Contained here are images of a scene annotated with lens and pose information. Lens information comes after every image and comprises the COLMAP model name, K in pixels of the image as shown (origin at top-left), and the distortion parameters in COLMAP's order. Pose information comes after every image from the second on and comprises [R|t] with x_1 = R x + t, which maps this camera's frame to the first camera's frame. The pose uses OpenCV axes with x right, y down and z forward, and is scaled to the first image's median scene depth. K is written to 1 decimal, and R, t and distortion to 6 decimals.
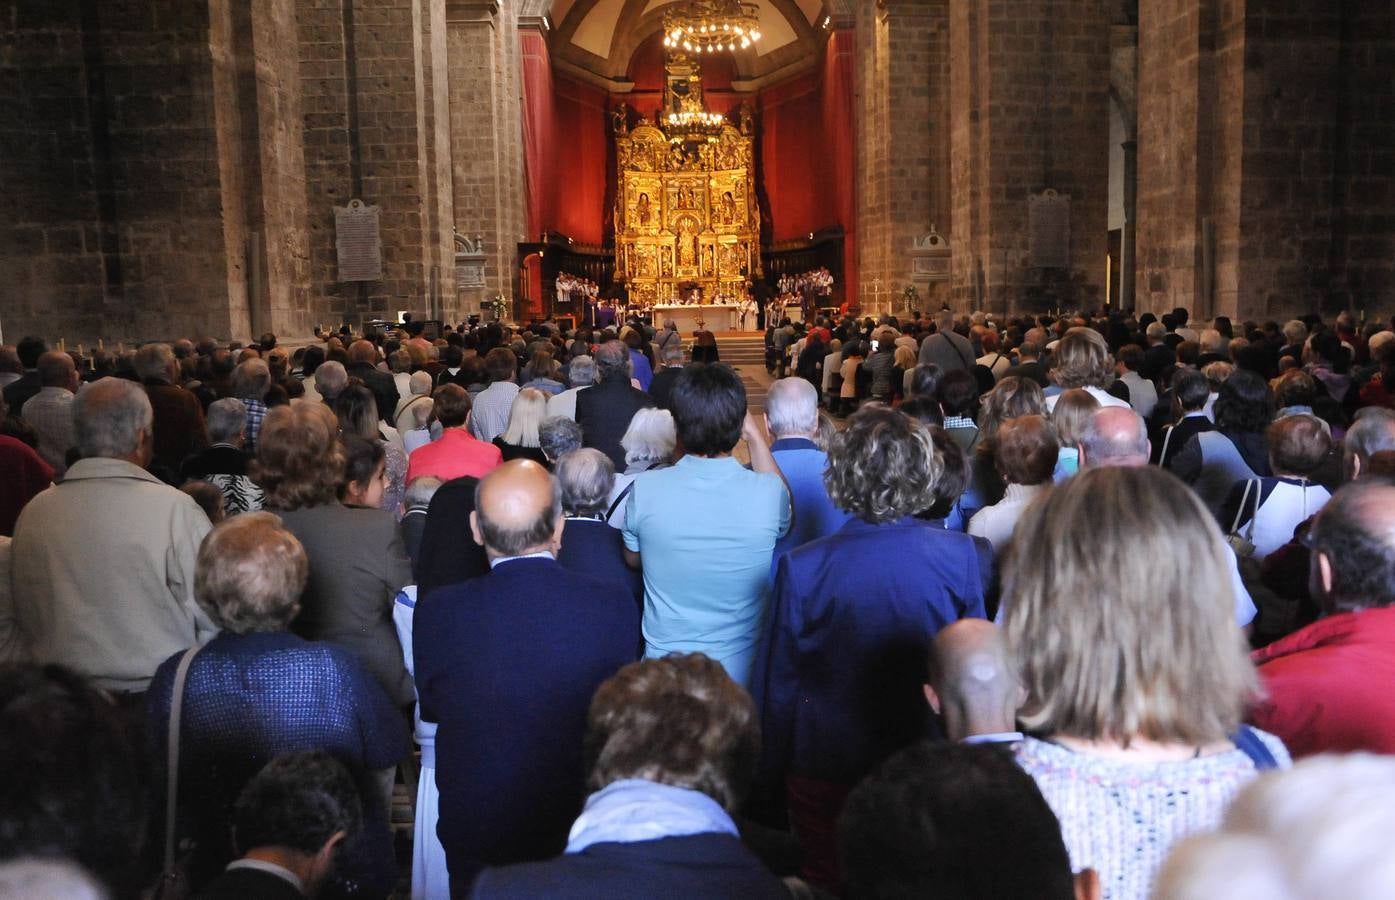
lens RADIAL K [[986.1, 0, 737.6], [0, 986.1, 449.2], [0, 0, 1]] dist [-0.126919, 0.102433]
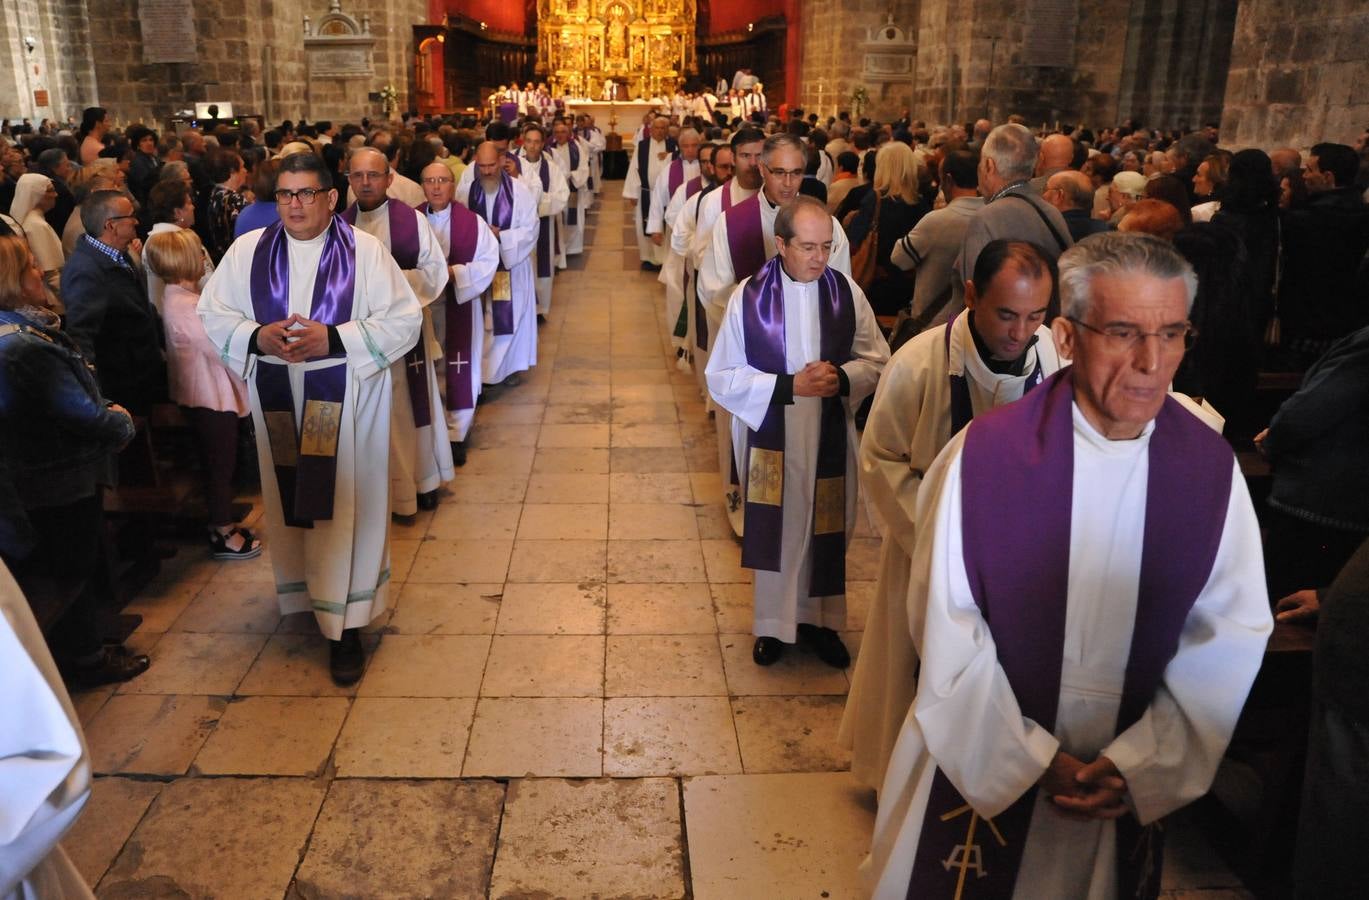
lens RADIAL K [[915.7, 0, 633.8], [0, 915.7, 377.2], [0, 0, 1]] dist [-0.122514, 0.080128]
pose [[0.998174, 0.040533, -0.044794, 0.022537], [-0.033451, 0.988290, 0.148875, -0.024519], [0.050304, -0.147105, 0.987841, 0.165665]]
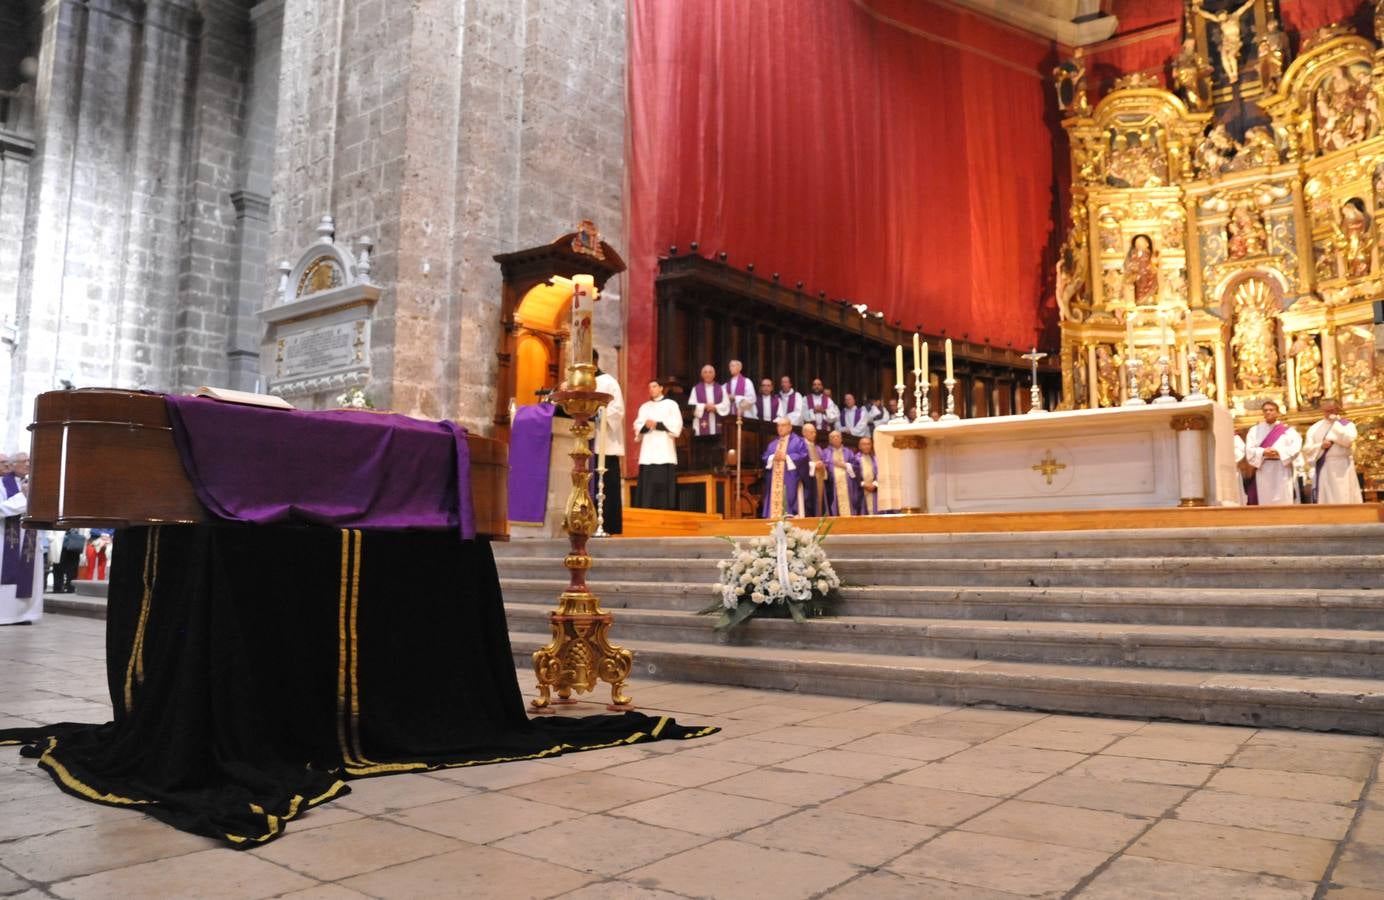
lens RADIAL K [[1039.7, 0, 714.1], [0, 1039.7, 429.6], [0, 0, 1]] dist [-0.134662, 0.102234]
pose [[0.763556, -0.058388, -0.643096, 0.067898], [-0.104369, 0.971651, -0.212137, -0.081240], [0.637251, 0.229098, 0.735816, 0.791726]]
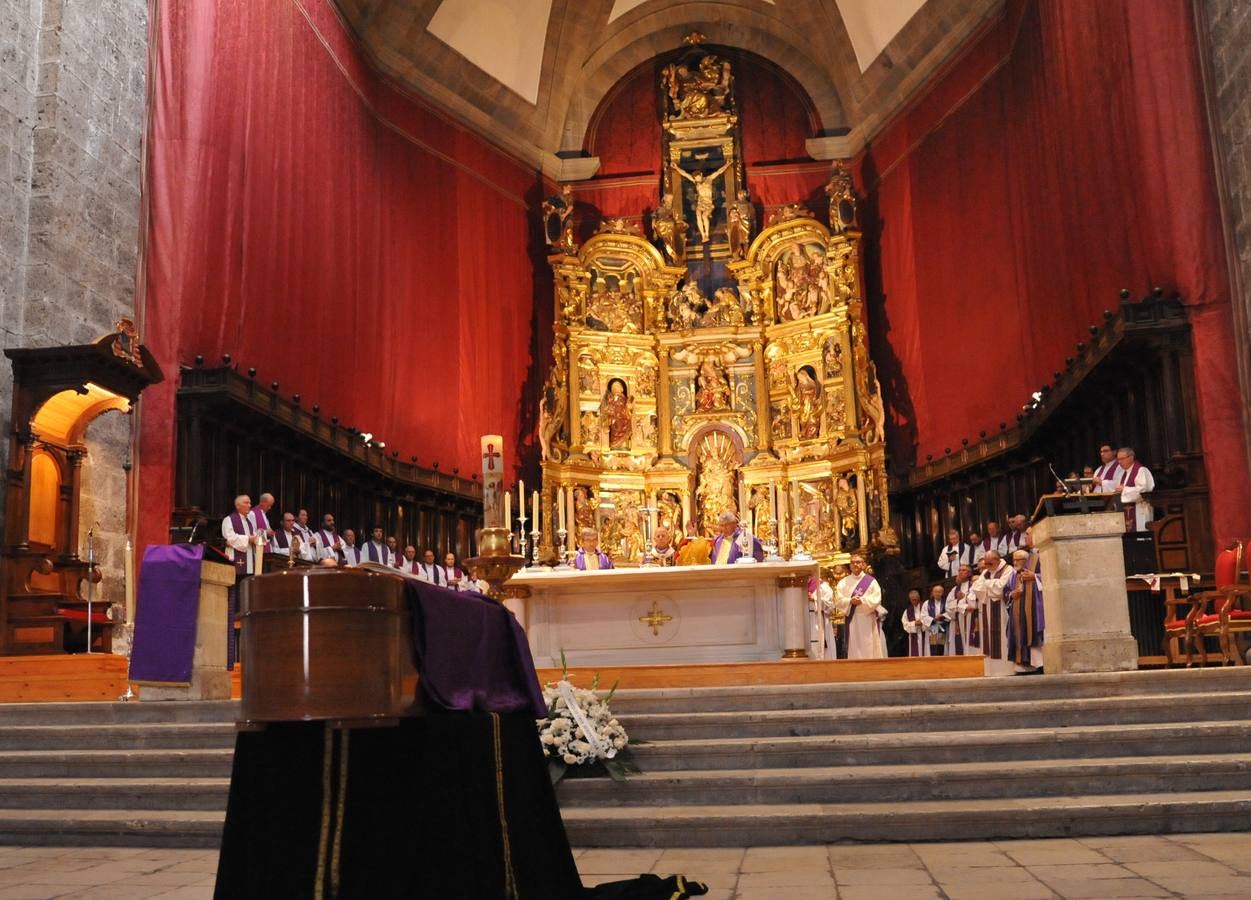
lens RADIAL K [[1151.6, 0, 619.9], [0, 1151.6, 549.8], [0, 0, 1]] dist [-0.139260, 0.095008]
pose [[0.978733, -0.034475, -0.202219, 0.012740], [-0.017787, 0.967802, -0.251085, -0.077423], [0.204364, 0.249342, 0.946607, 0.744229]]
